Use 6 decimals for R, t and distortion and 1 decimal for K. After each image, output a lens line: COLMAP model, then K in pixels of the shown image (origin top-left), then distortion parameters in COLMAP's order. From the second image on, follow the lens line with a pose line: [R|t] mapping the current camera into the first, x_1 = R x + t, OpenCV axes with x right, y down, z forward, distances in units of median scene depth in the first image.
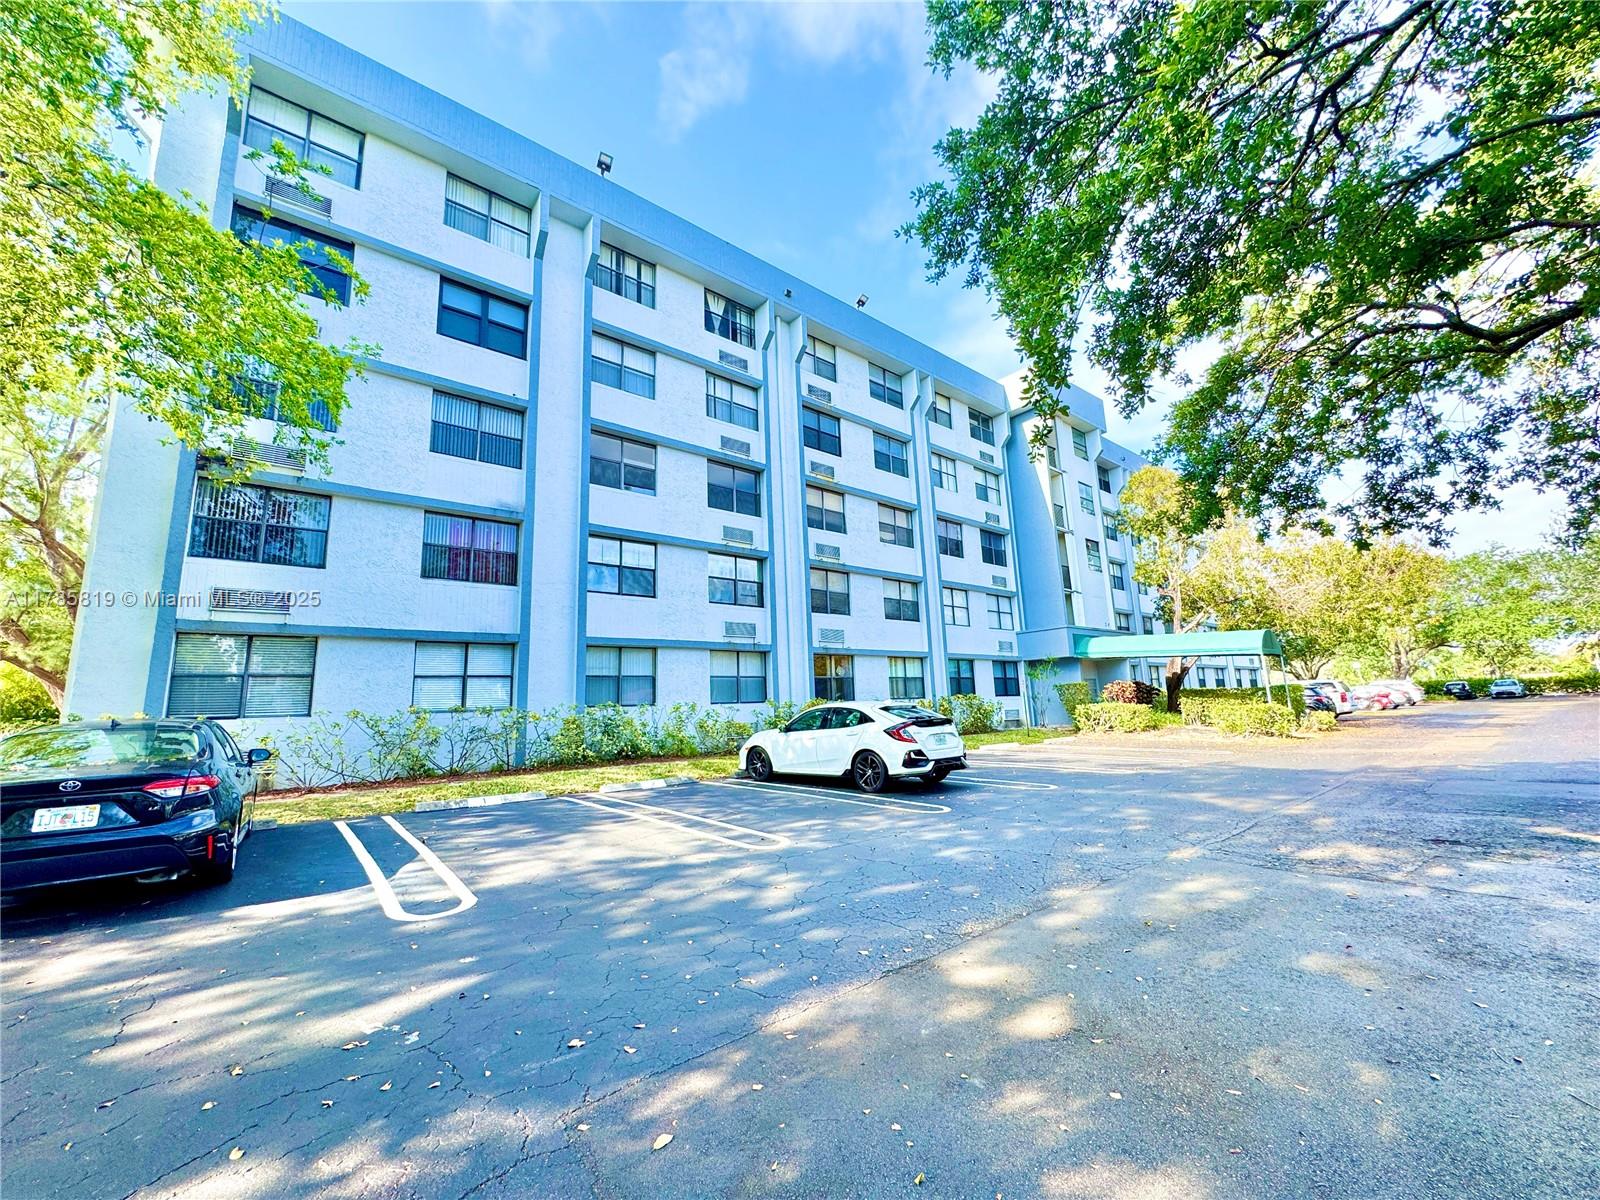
lens RADIAL K [[638.3, 0, 799.4], [0, 638.3, 596.7], [0, 0, 1]] dist [-0.004937, 0.000754]
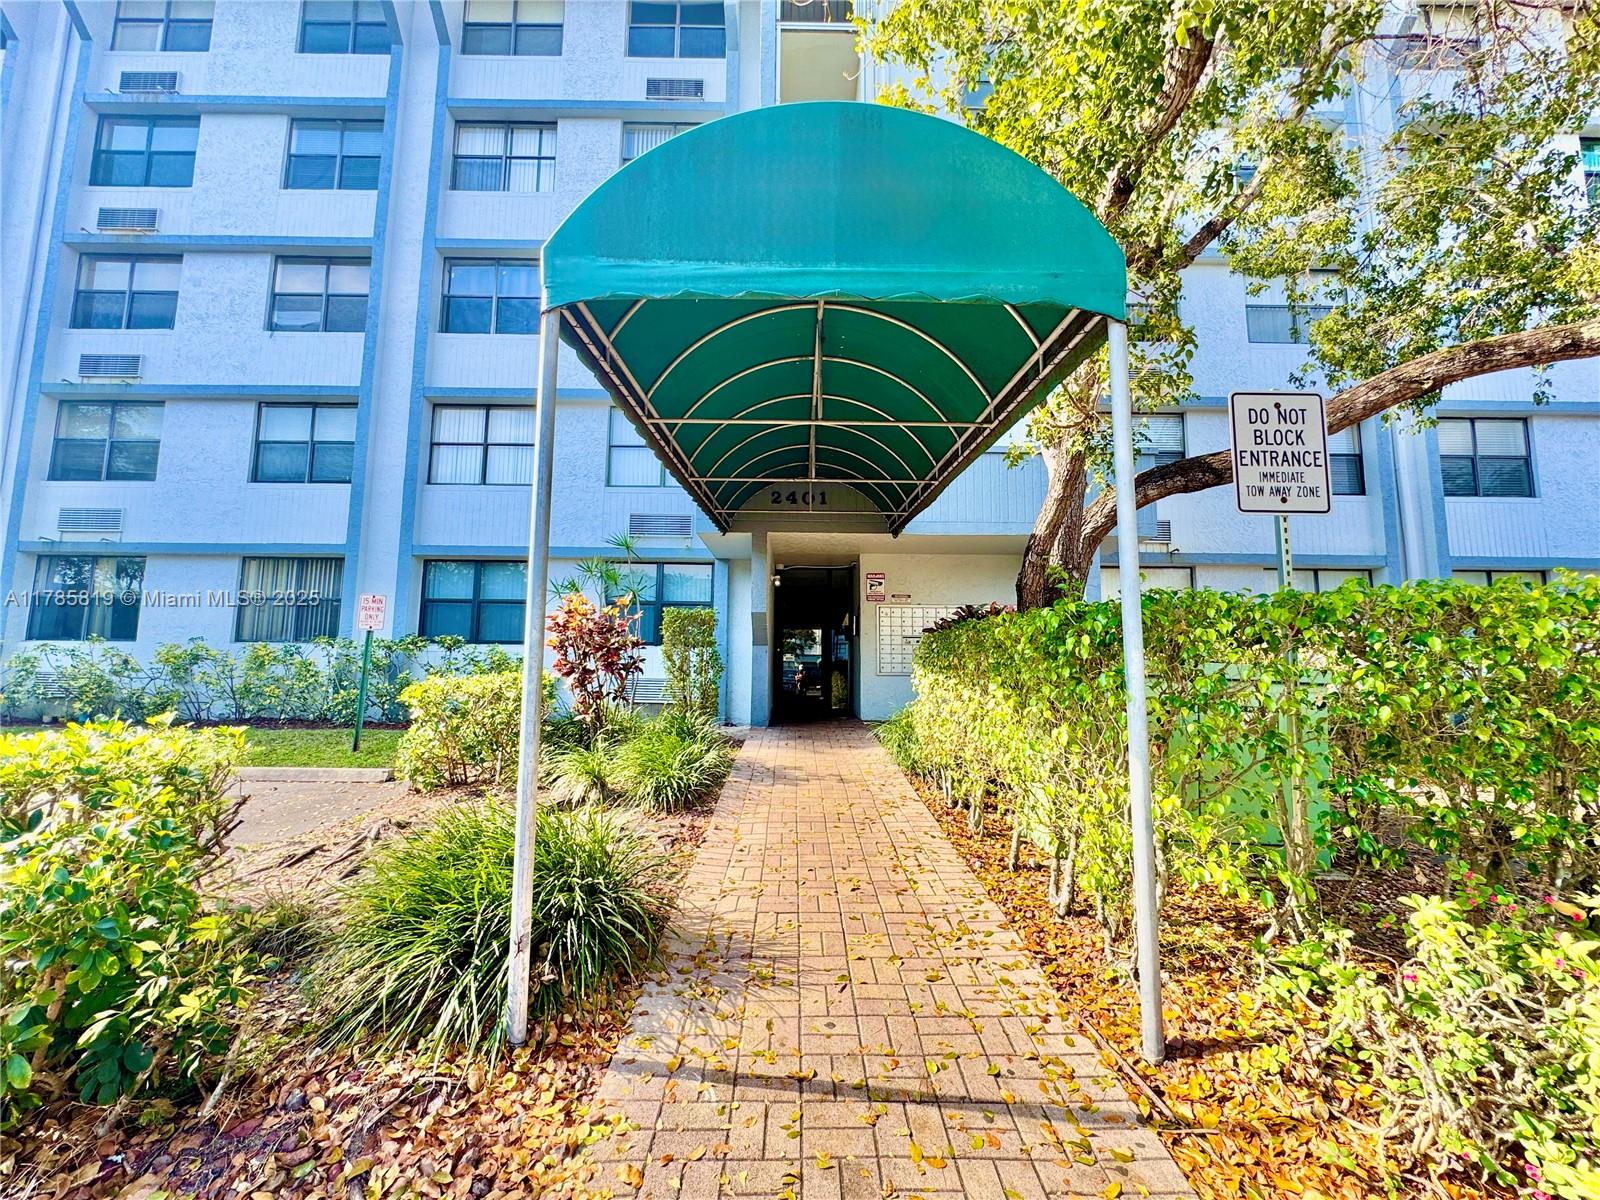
lens RADIAL K [[857.3, 0, 799.1], [0, 857.3, 539.7], [0, 0, 1]] dist [-0.004438, -0.000722]
pose [[0.772619, -0.042797, -0.633426, 0.803197], [0.072249, 0.997171, 0.020753, 0.086901], [0.630746, -0.061799, 0.773525, 0.672749]]
